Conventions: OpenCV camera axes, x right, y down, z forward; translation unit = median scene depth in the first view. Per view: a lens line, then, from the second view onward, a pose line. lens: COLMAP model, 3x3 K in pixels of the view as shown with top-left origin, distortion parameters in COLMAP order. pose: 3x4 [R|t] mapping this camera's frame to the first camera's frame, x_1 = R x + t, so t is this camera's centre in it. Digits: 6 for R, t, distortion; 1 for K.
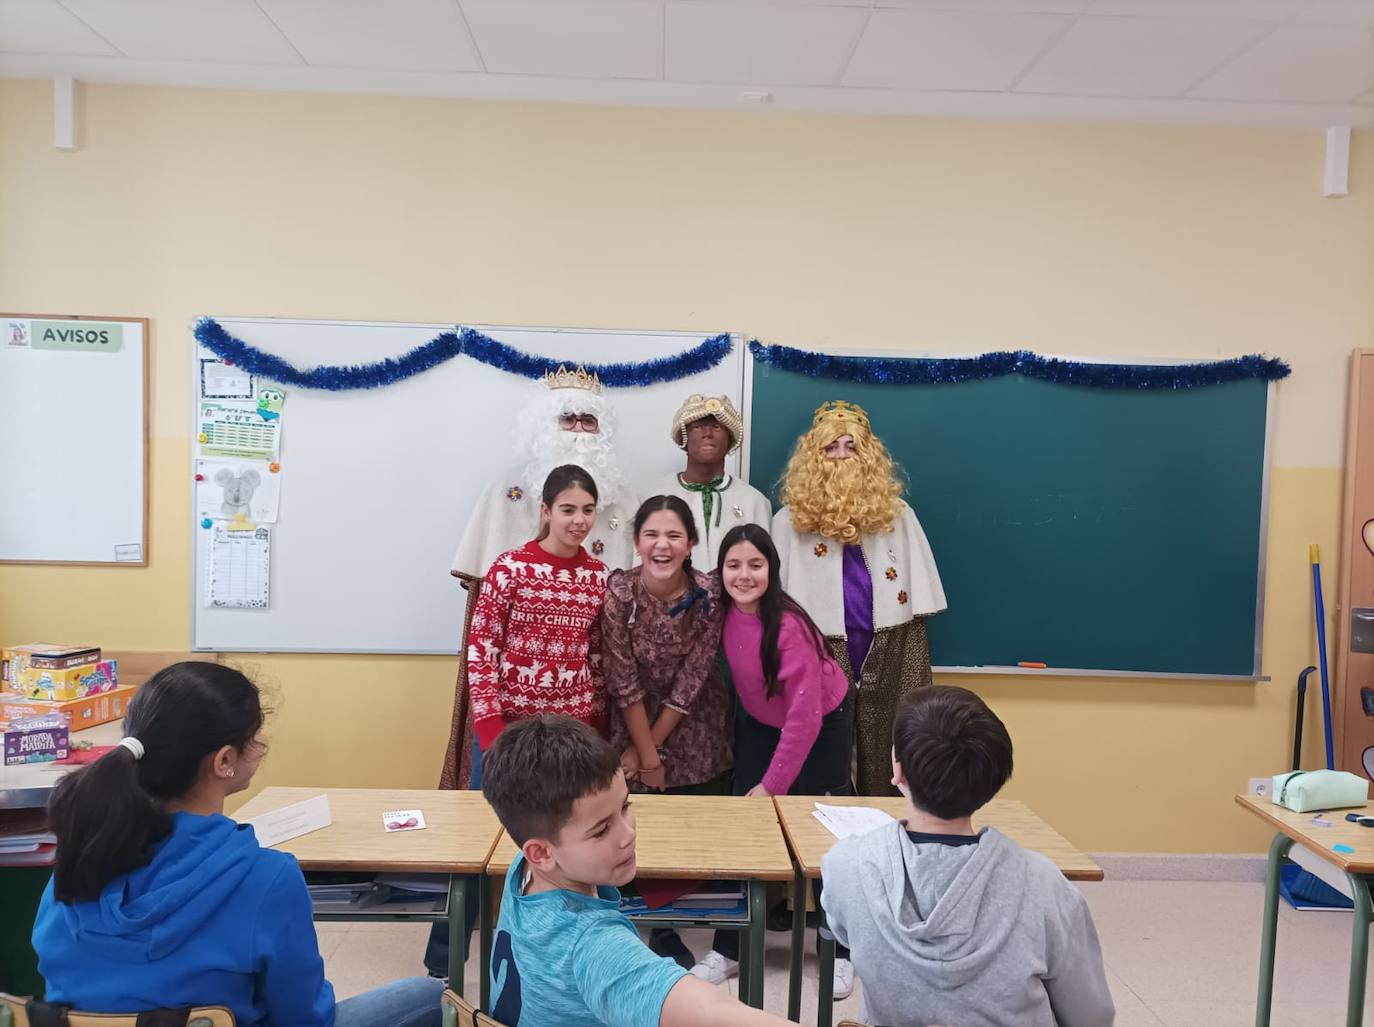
lens RADIAL K [[1034.1, 0, 687.0], [0, 1034.1, 513.5], [0, 0, 1]] dist [-0.001256, -0.004823]
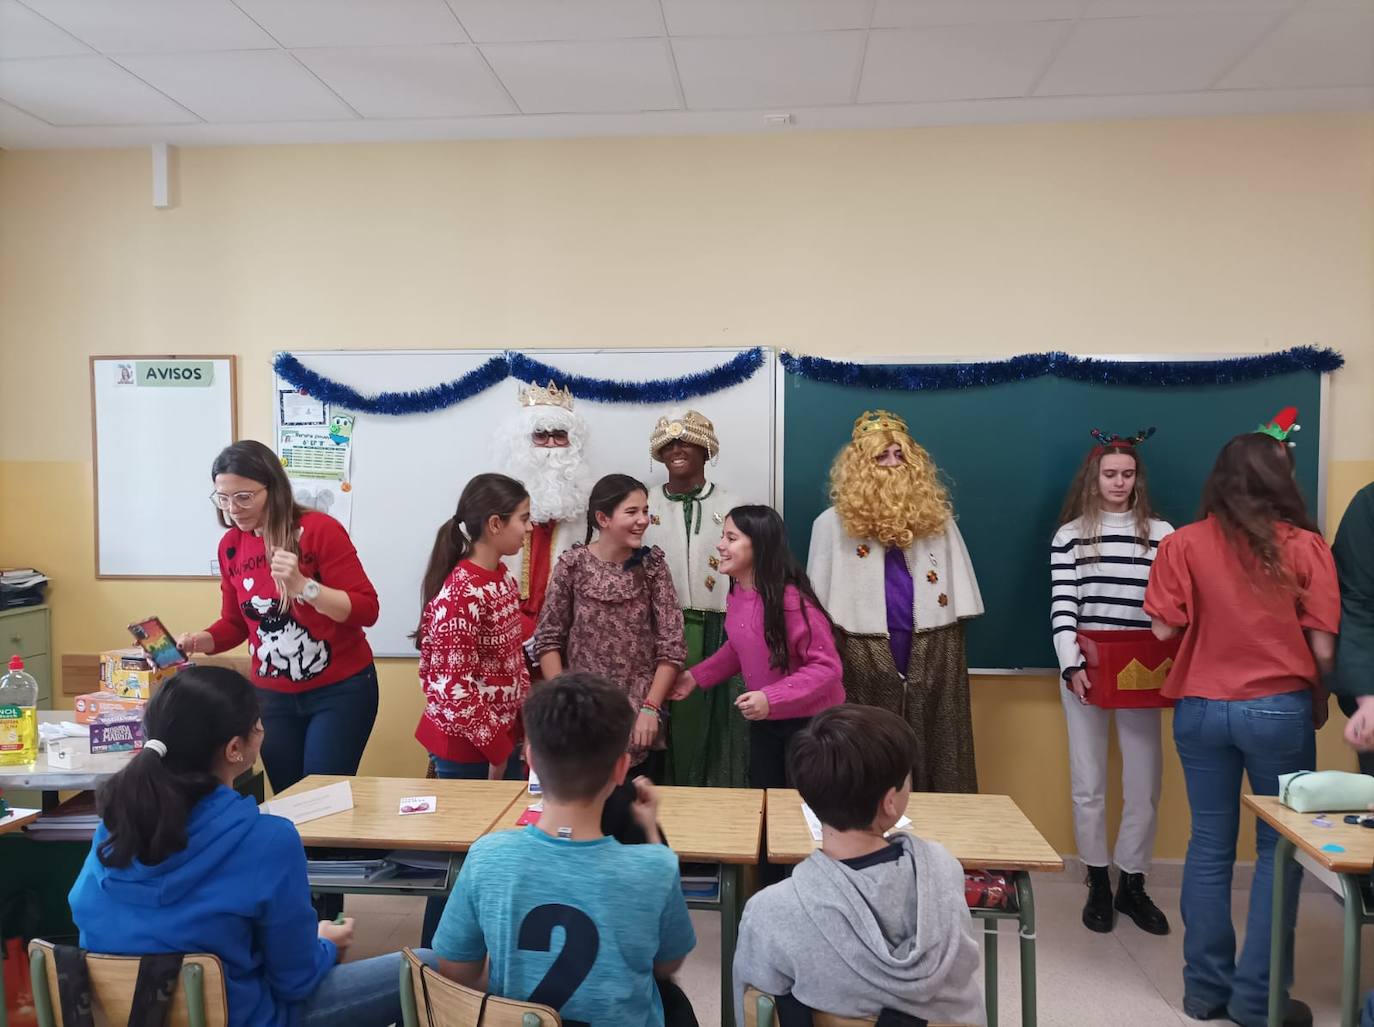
lens RADIAL K [[1031.7, 0, 687.0], [0, 1031.7, 513.5], [0, 0, 1]] dist [-0.000528, 0.002159]
pose [[0.991713, -0.021217, -0.126706, 0.095787], [0.019777, 0.999725, -0.012613, 0.004148], [0.126939, 0.010002, 0.991860, -0.033175]]
